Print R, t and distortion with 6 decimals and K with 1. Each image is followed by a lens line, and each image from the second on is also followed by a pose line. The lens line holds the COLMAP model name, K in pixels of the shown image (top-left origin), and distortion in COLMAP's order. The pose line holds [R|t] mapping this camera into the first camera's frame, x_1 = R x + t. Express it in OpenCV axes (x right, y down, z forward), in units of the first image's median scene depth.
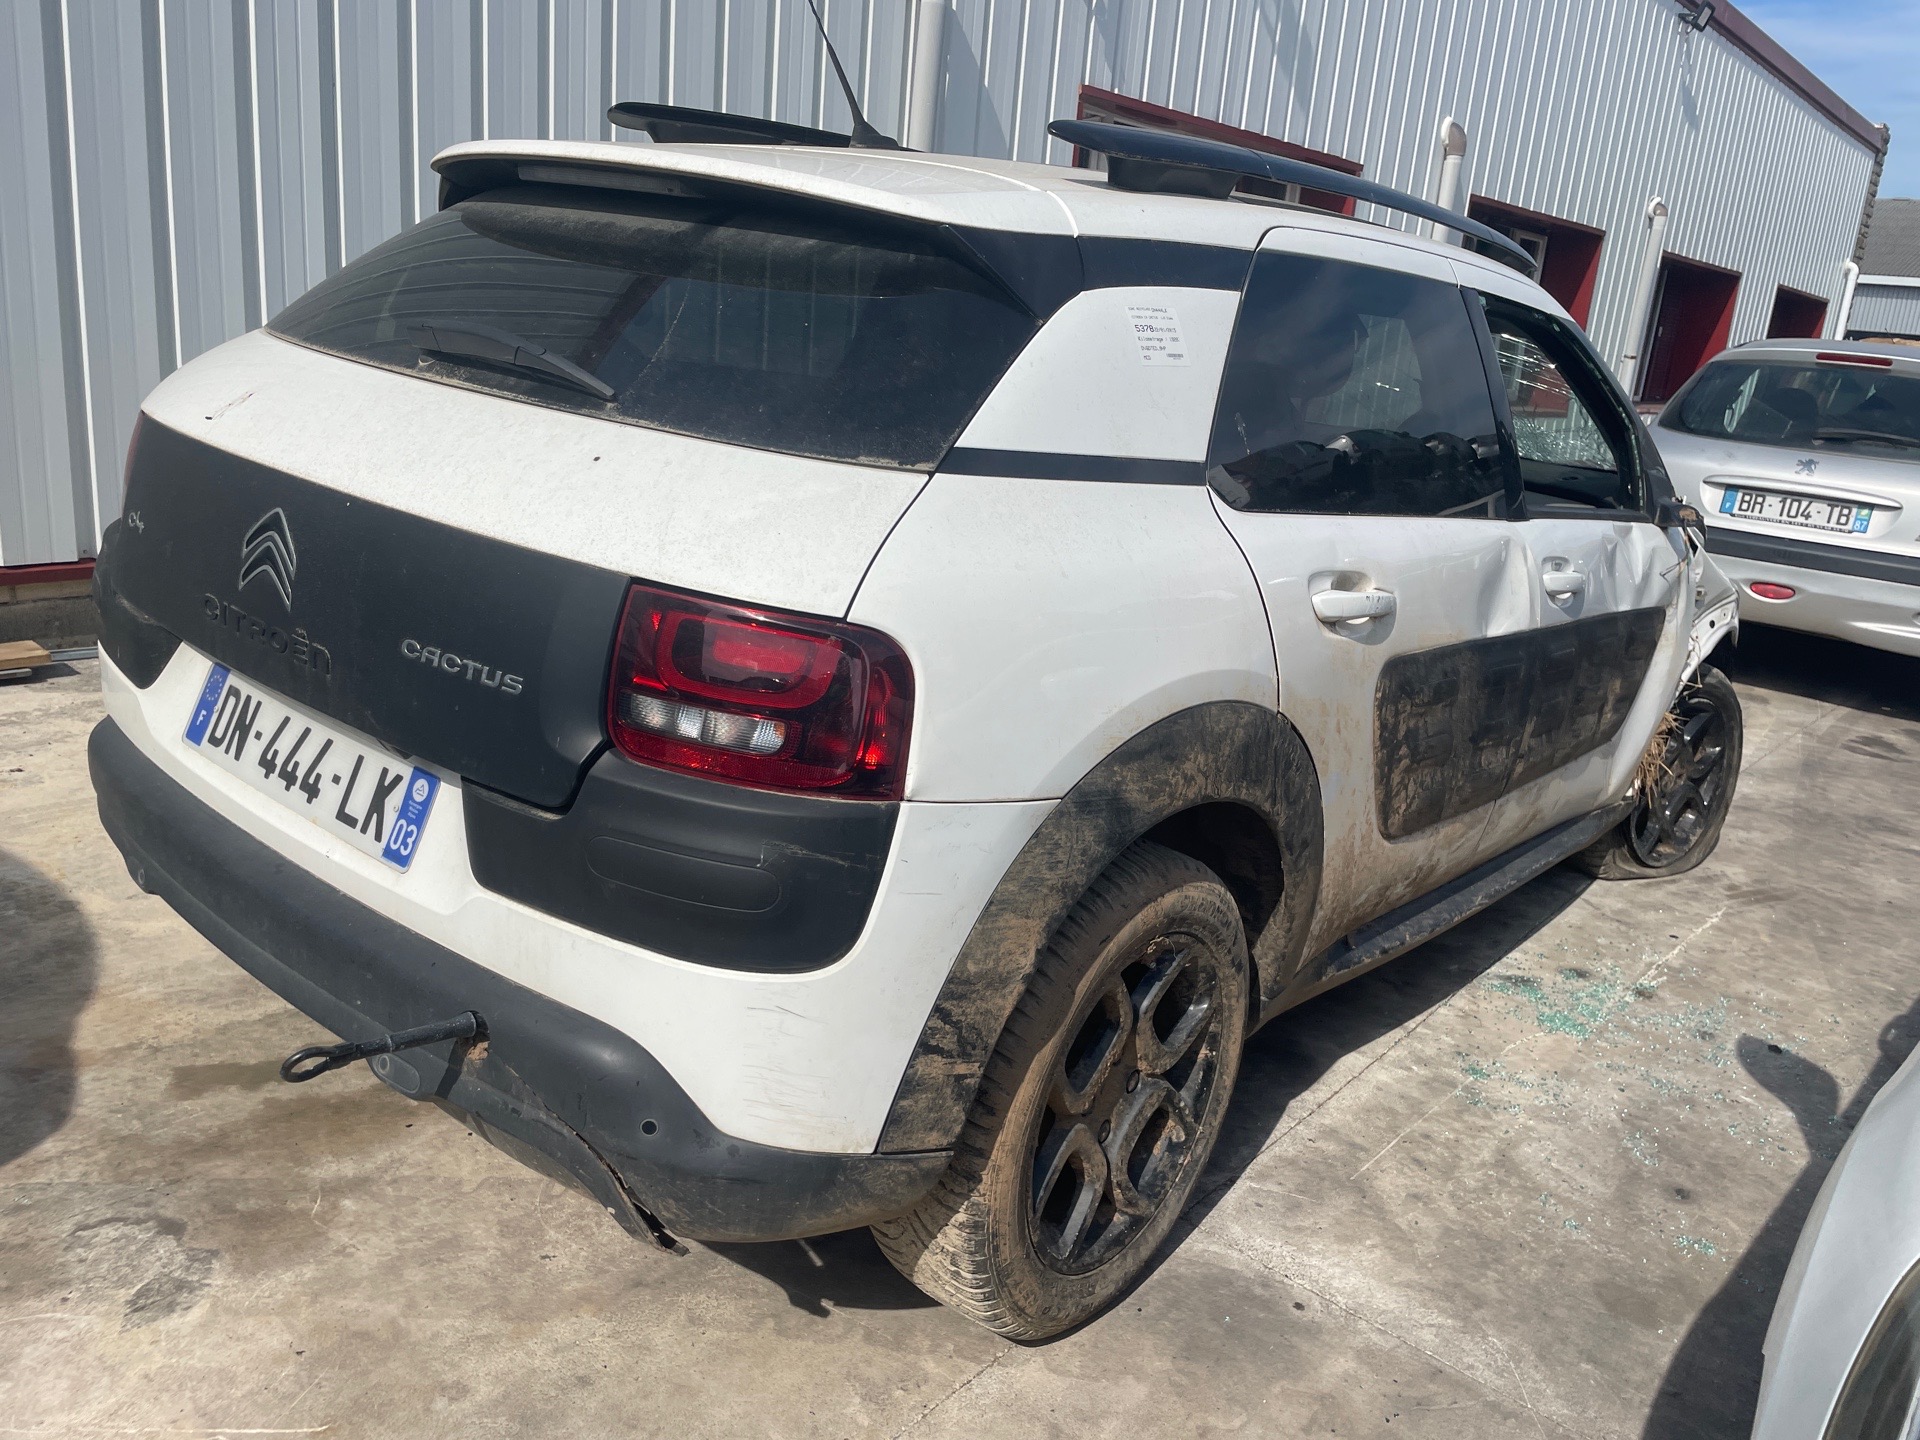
lens RADIAL K [[1474.1, 0, 944.7], [0, 1474.1, 731.2], [0, 0, 1]] dist [0.083852, -0.110229]
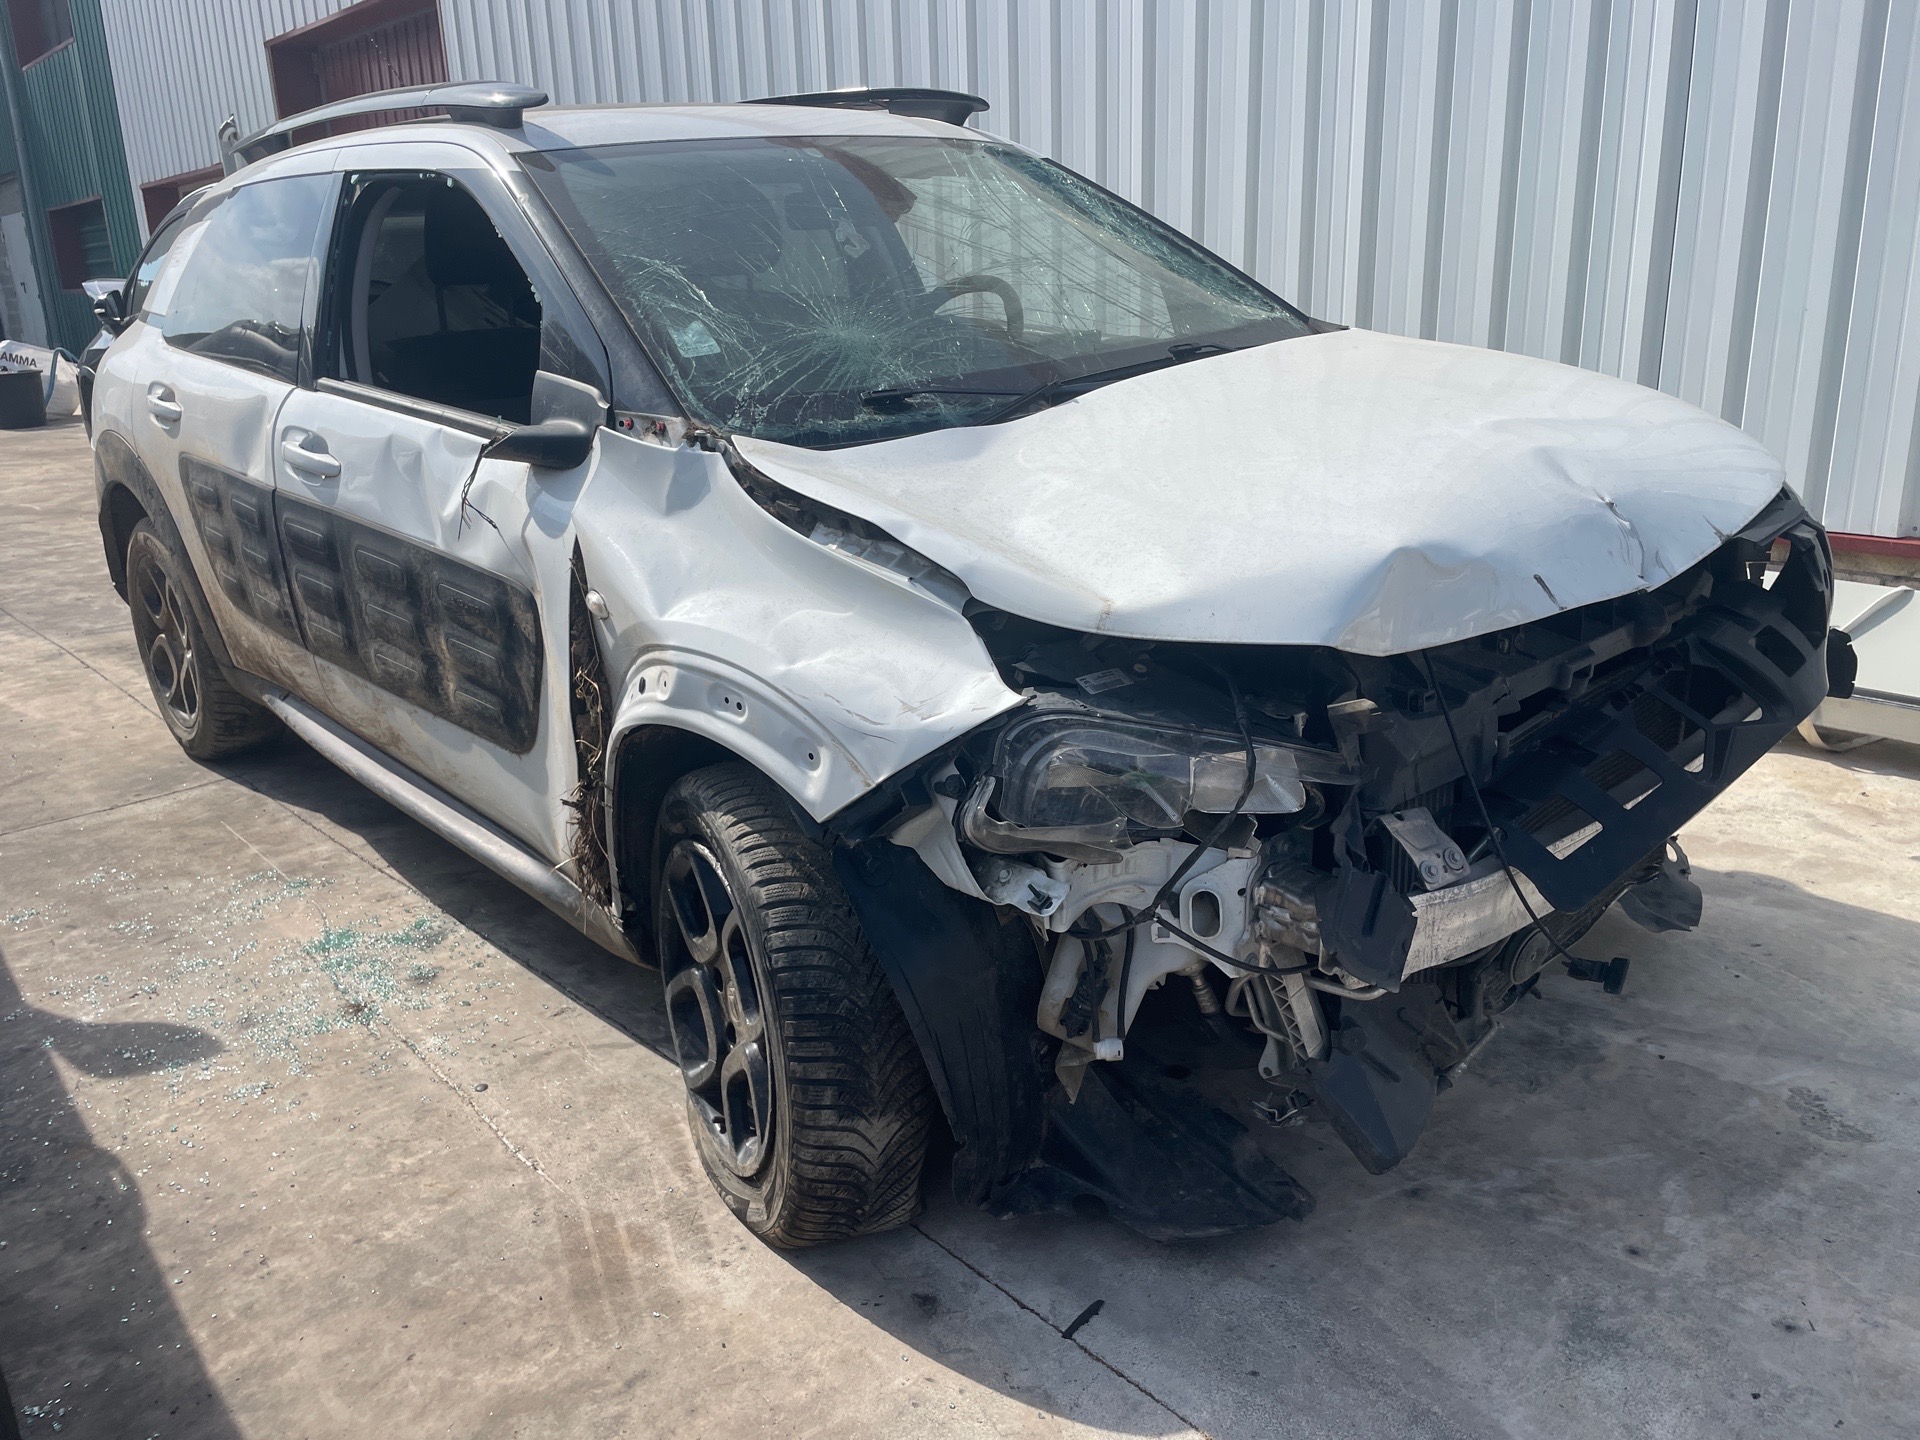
lens RADIAL K [[1474.1, 0, 944.7], [0, 1474.1, 731.2], [0, 0, 1]] dist [0.083852, -0.110229]
pose [[-0.159923, 0.227860, -0.960471, 1.260907], [-0.241672, 0.934346, 0.261902, -0.275159], [0.957089, 0.274003, -0.094356, 1.462074]]
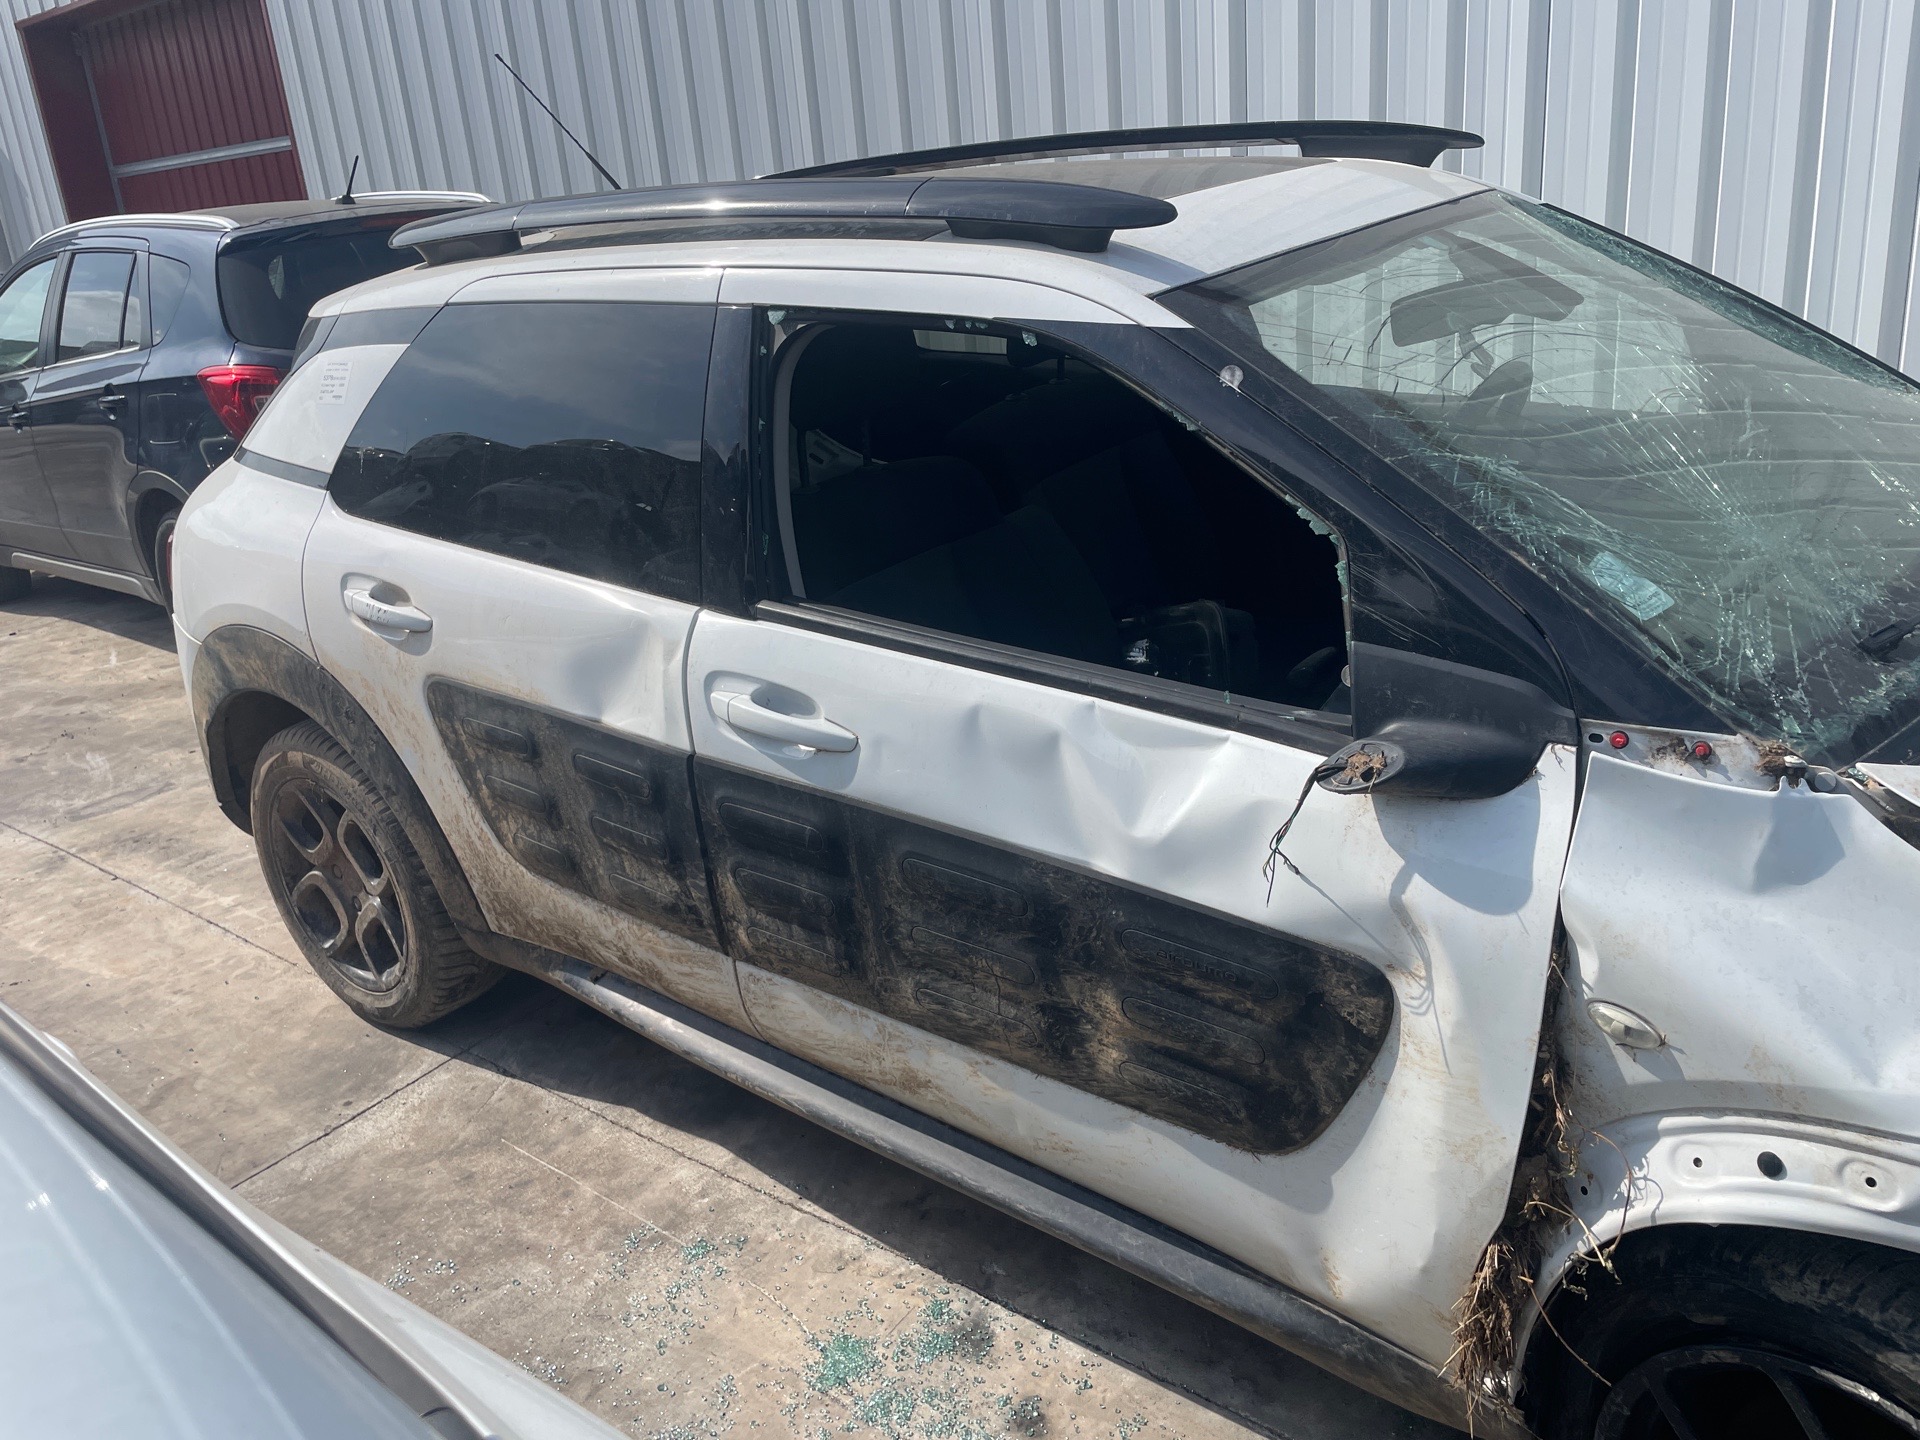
lens RADIAL K [[1477.3, 0, 960.0], [0, 1477.3, 720.0], [0, 0, 1]] dist [0.088704, -0.114934]
pose [[0.010663, 0.269139, -0.963042, 1.027474], [-0.179841, 0.947909, 0.262918, -0.282674], [0.983638, 0.170391, 0.058510, 0.992700]]
